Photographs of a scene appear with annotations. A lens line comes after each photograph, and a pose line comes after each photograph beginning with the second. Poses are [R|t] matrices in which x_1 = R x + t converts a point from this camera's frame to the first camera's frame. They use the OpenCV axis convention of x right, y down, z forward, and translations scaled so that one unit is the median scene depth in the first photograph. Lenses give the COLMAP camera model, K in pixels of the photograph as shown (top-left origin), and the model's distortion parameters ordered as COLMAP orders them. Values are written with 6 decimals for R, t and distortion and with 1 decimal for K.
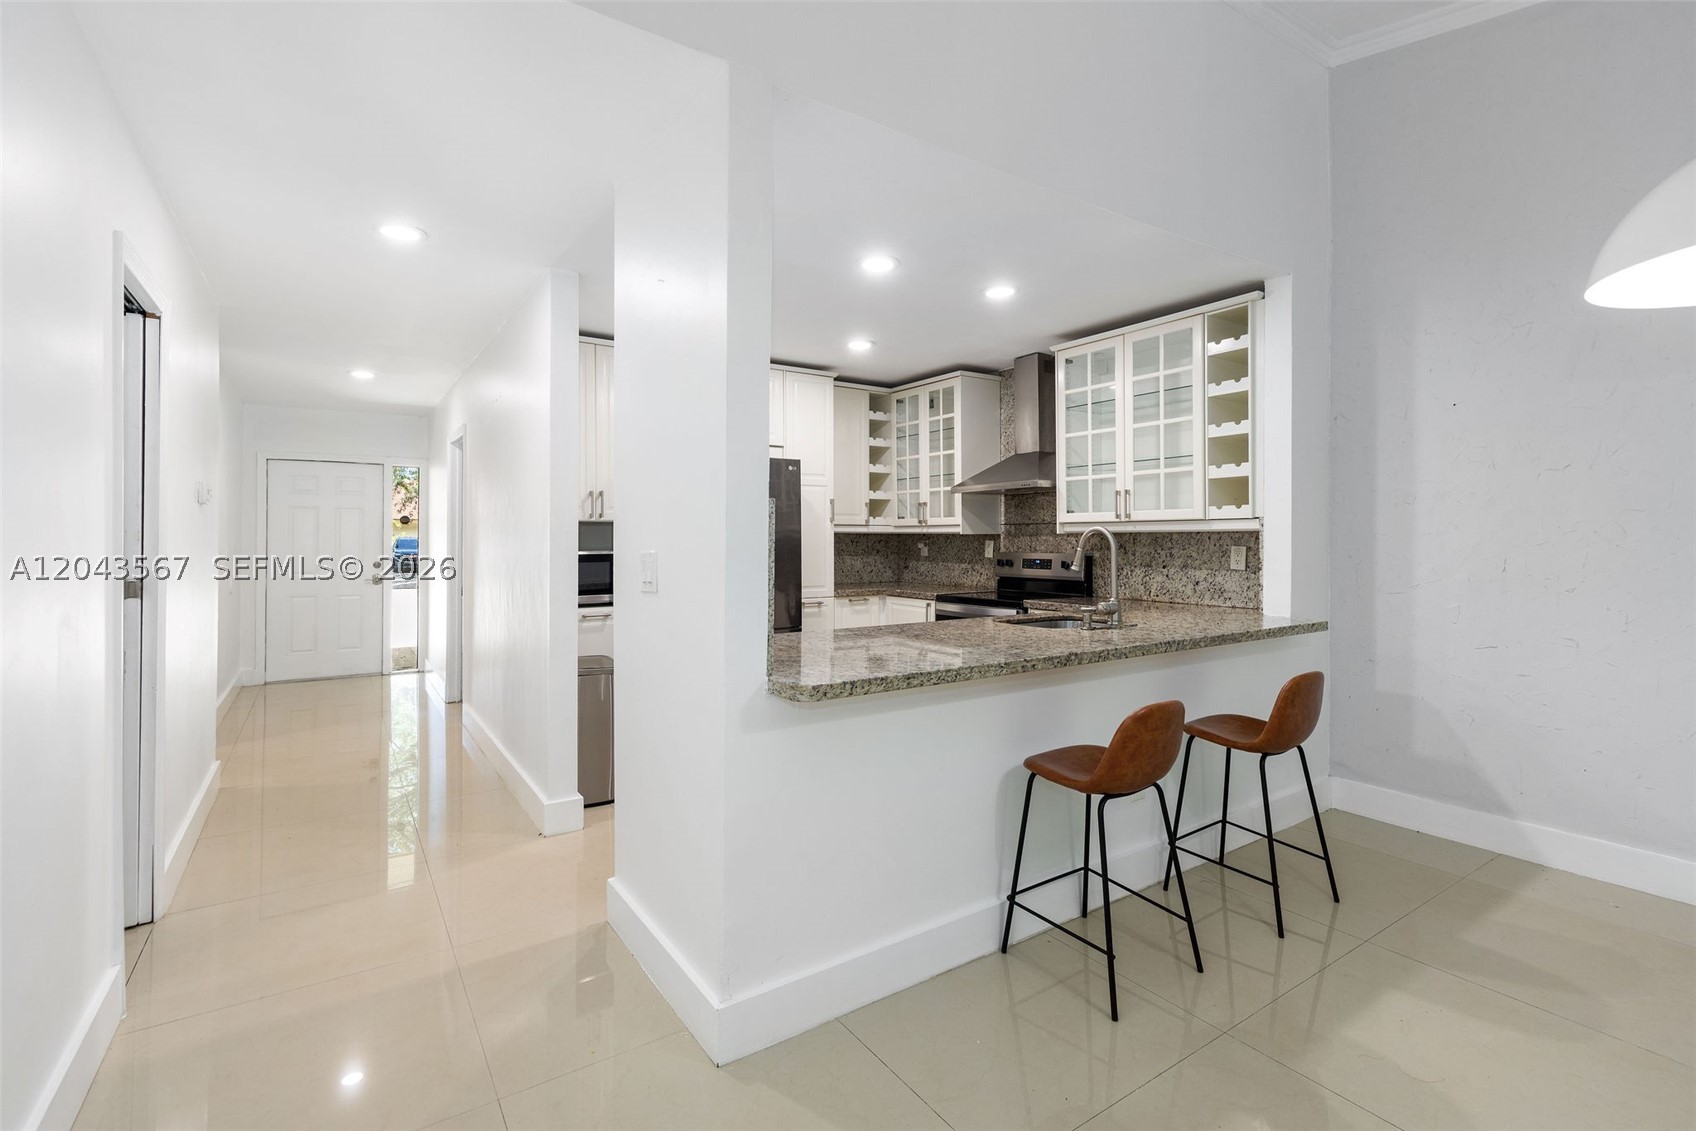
lens RADIAL K [[760.5, 0, 852.3], [0, 760.5, 533.8], [0, 0, 1]] dist [-0.001669, -0.000120]
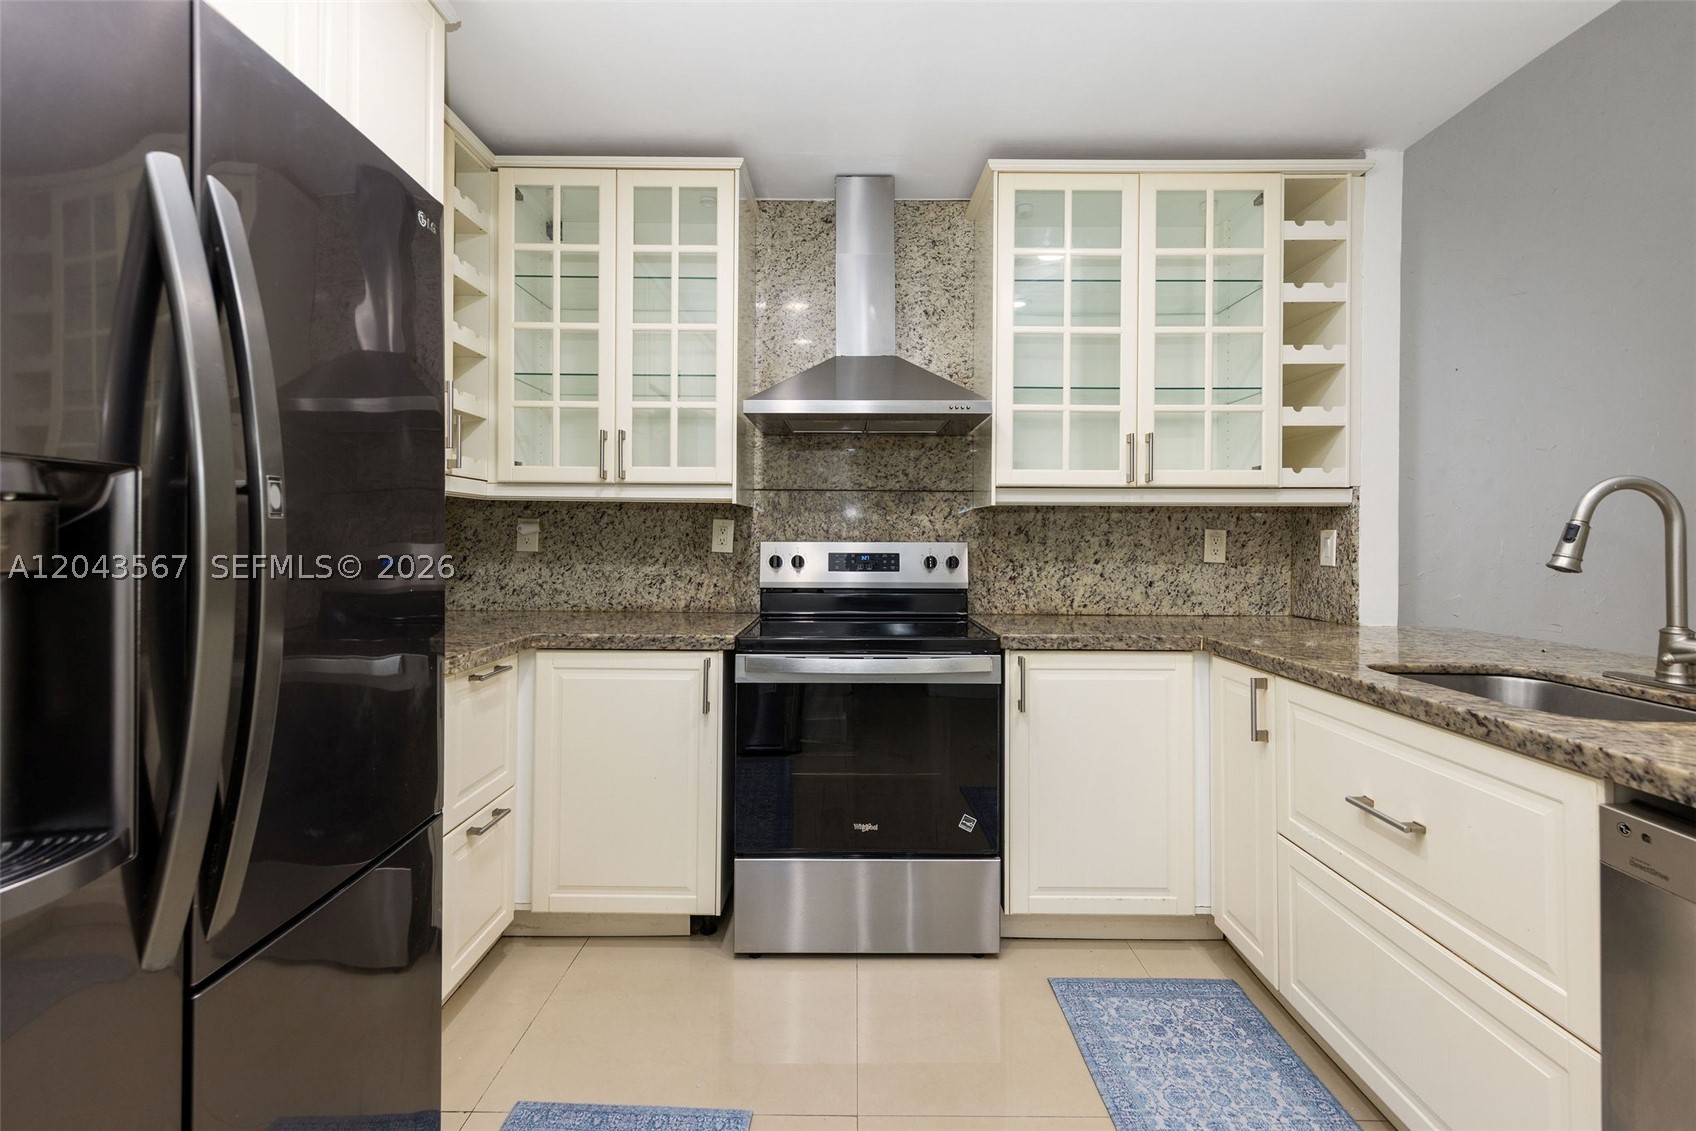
lens RADIAL K [[722.8, 0, 843.5], [0, 722.8, 534.5], [0, 0, 1]] dist [0.001865, 0.000144]
pose [[0.565886, 0.006874, 0.824455, -0.191492], [-0.011654, 0.999932, -0.000338, 0.019300], [-0.824401, -0.009416, 0.565928, 0.691775]]
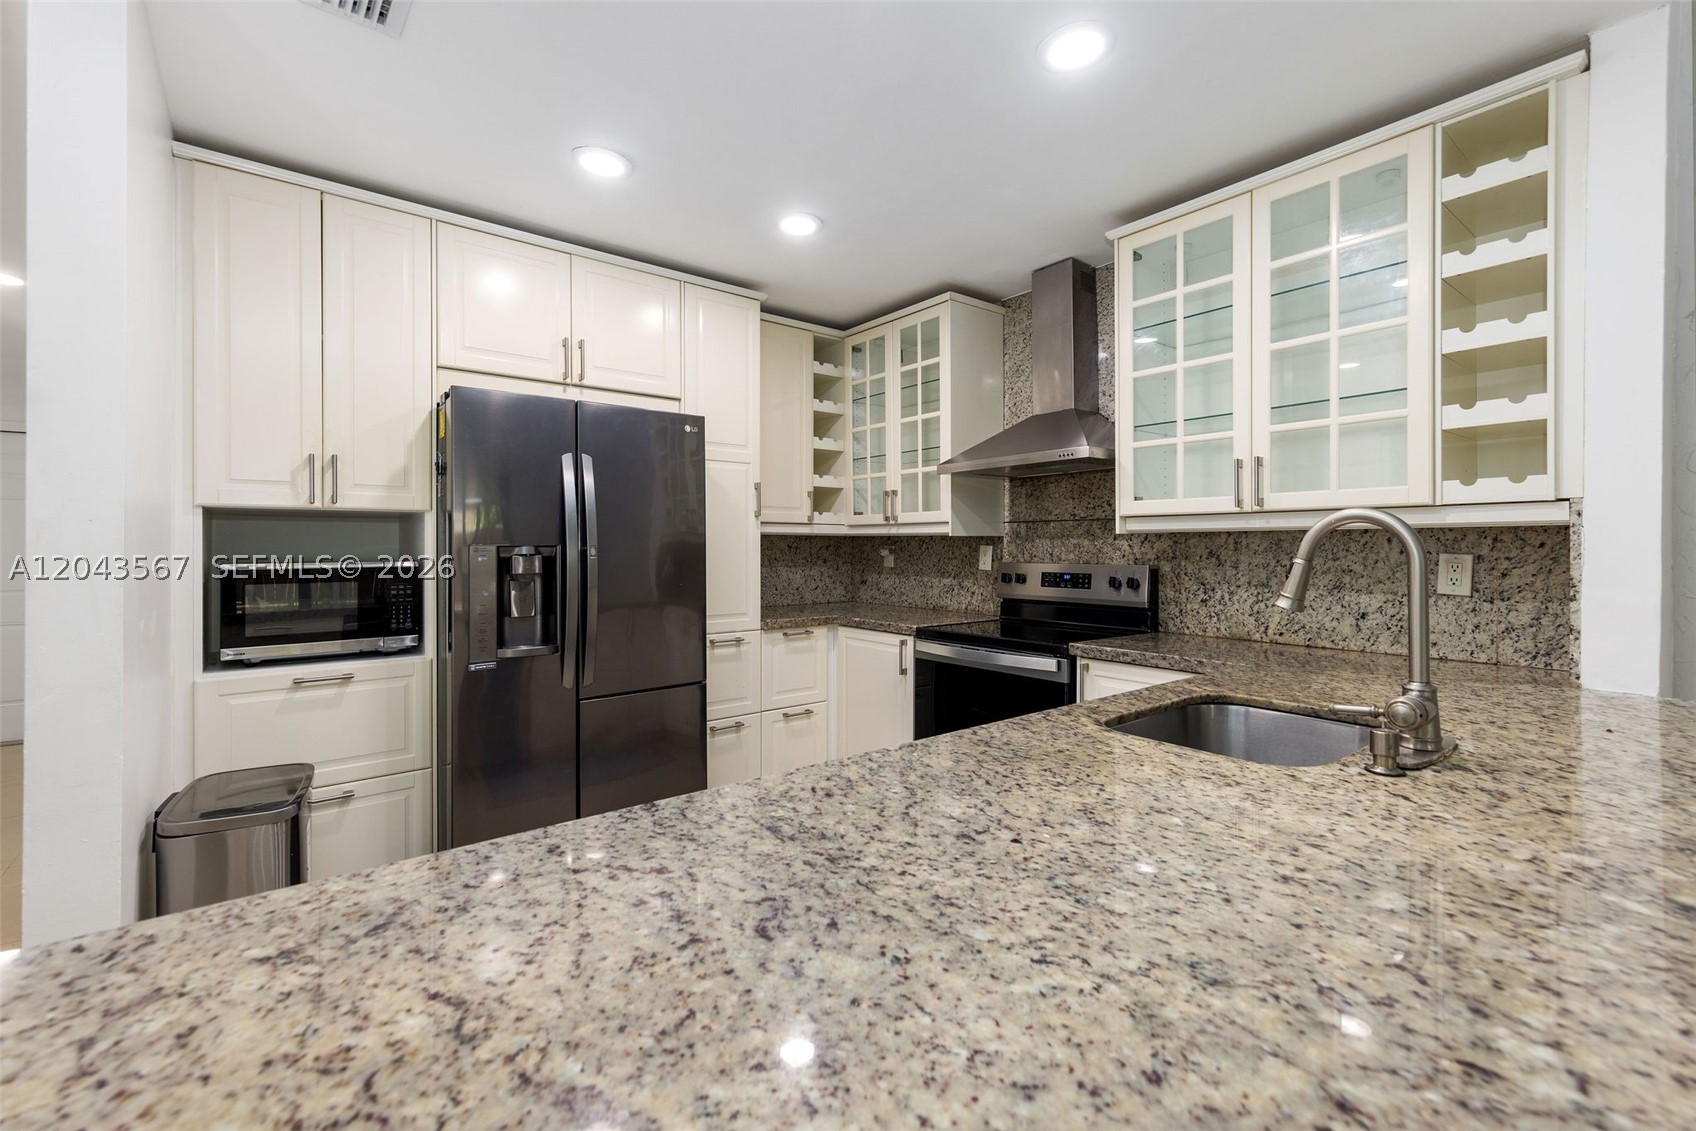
lens RADIAL K [[713.6, 0, 849.8], [0, 713.6, 547.6], [0, 0, 1]] dist [0.000658, -0.000099]
pose [[0.997225, 0.000675, 0.074445, 0.007543], [-0.001292, 0.999965, 0.008250, 0.005855], [-0.074437, -0.008323, 0.997191, 0.378561]]
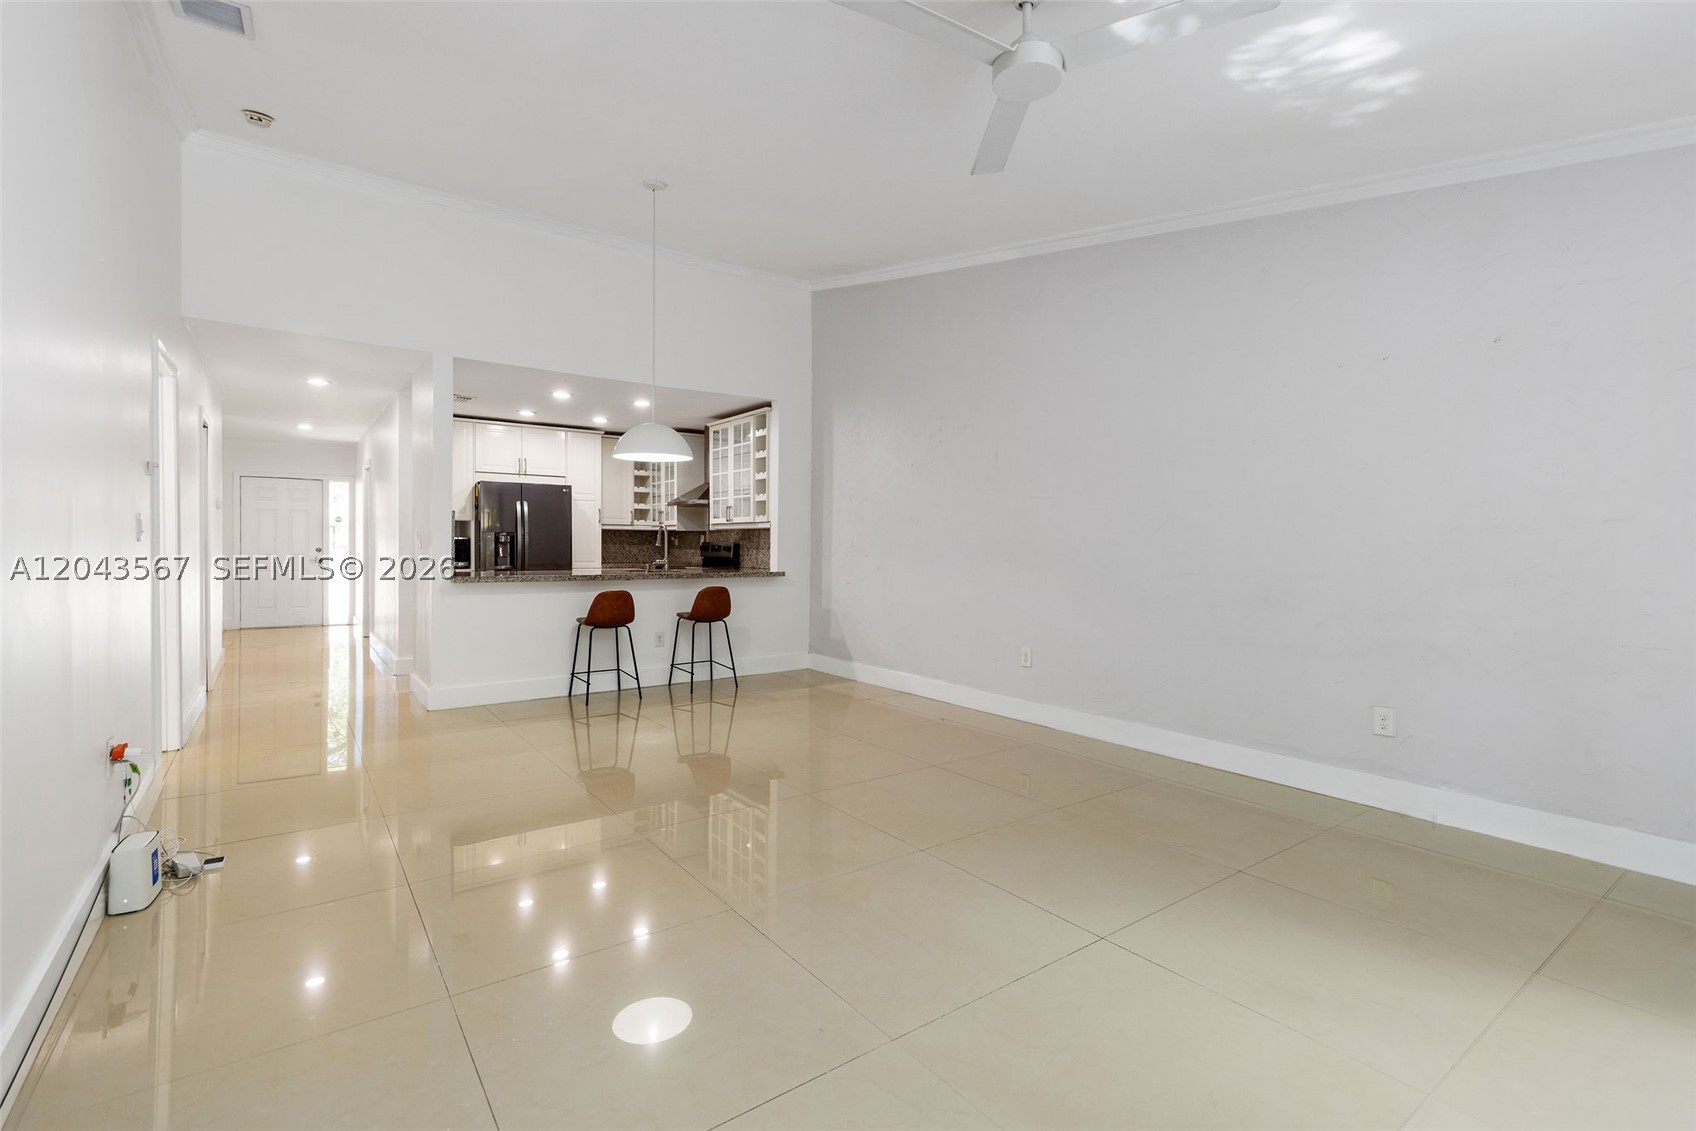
lens RADIAL K [[751.4, 0, 846.5], [0, 751.4, 557.2], [0, 0, 1]] dist [-0.000507, -0.000222]
pose [[0.999125, 0.008974, 0.040844, 0.448711], [-0.009937, 0.999676, 0.023429, 0.016224], [-0.040621, -0.023815, 0.998891, -0.656399]]
